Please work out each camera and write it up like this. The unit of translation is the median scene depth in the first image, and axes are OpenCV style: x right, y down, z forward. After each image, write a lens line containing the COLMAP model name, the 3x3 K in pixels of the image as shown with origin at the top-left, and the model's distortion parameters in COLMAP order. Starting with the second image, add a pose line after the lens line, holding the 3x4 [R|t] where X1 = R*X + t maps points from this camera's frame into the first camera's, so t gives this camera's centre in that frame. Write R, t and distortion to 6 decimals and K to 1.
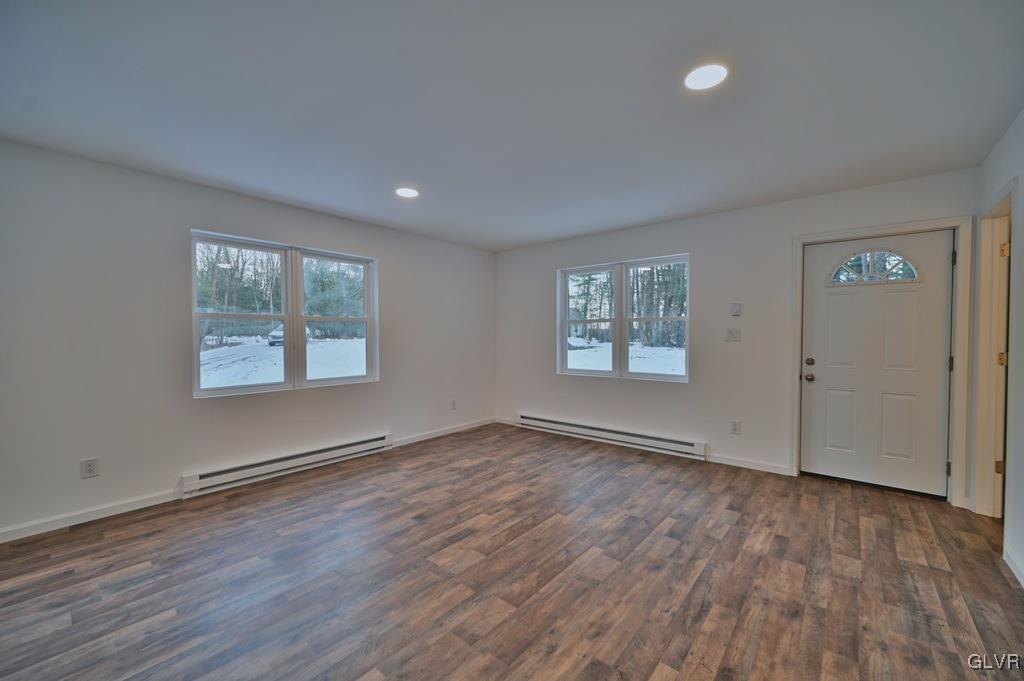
lens RADIAL K [[403.6, 0, 516.5], [0, 403.6, 340.8], [0, 0, 1]] dist [-0.000338, 0.000777]
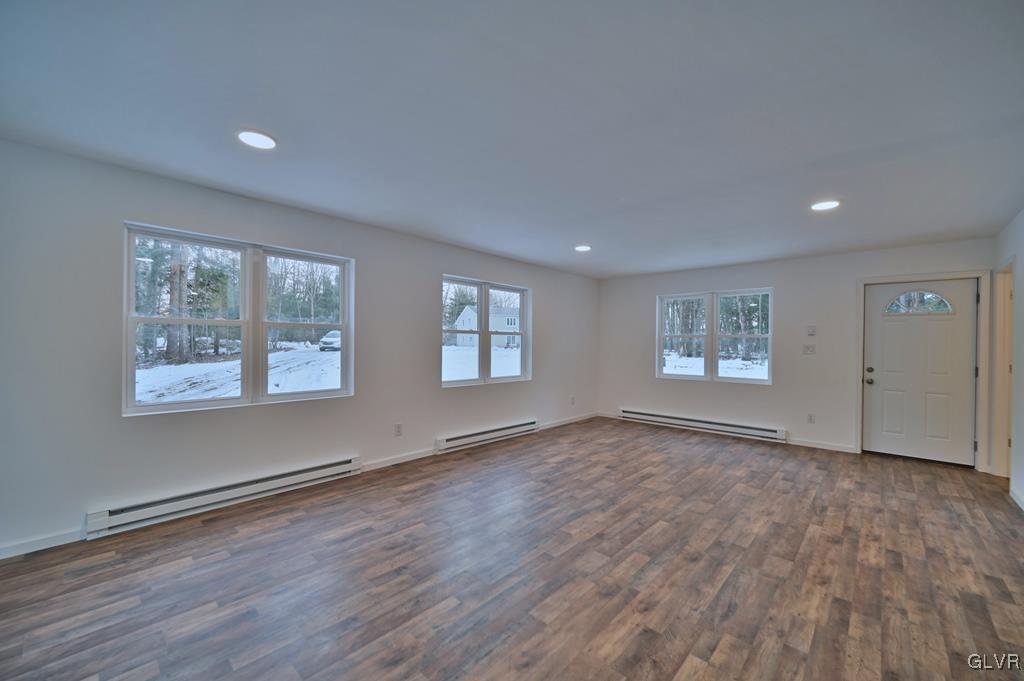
lens RADIAL K [[403.6, 0, 516.5], [0, 403.6, 340.6], [0, 0, 1]] dist [-0.000338, 0.000777]
pose [[0.998994, 0.013352, -0.042813, -0.494325], [-0.014284, 0.999666, -0.021526, -0.000880], [0.042511, 0.022116, 0.998851, -0.503162]]
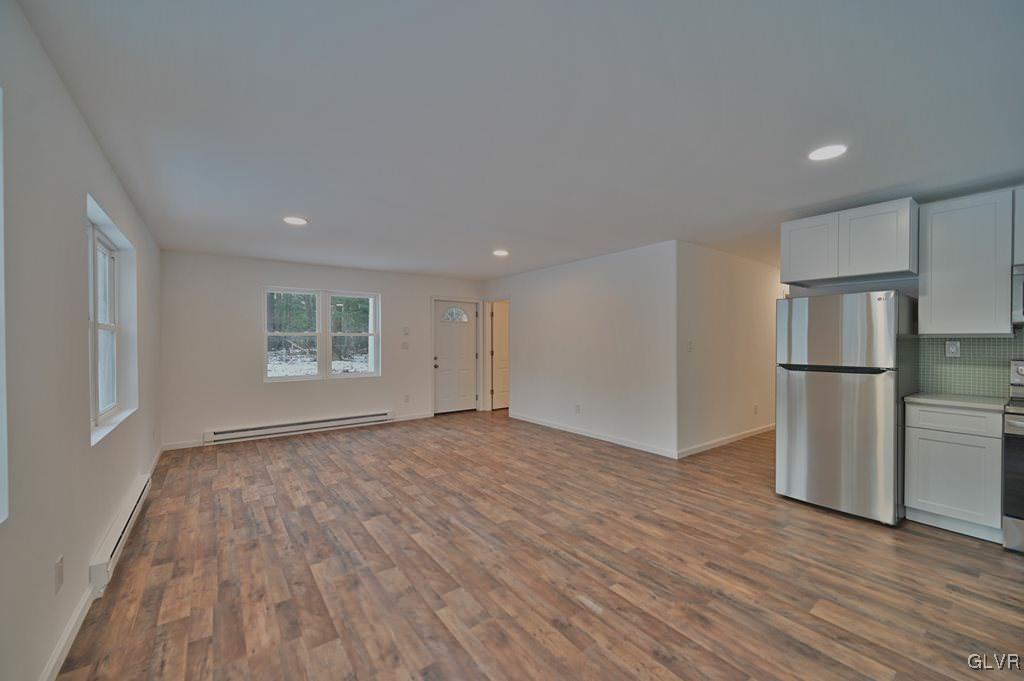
lens RADIAL K [[403.6, 0, 513.2], [0, 403.6, 342.8], [0, 0, 1]] dist [-0.000338, 0.000777]
pose [[0.236220, -0.002041, 0.971697, -1.362867], [0.018147, 0.999833, -0.002311, -0.016805], [-0.971530, 0.018179, 0.236218, 0.173778]]
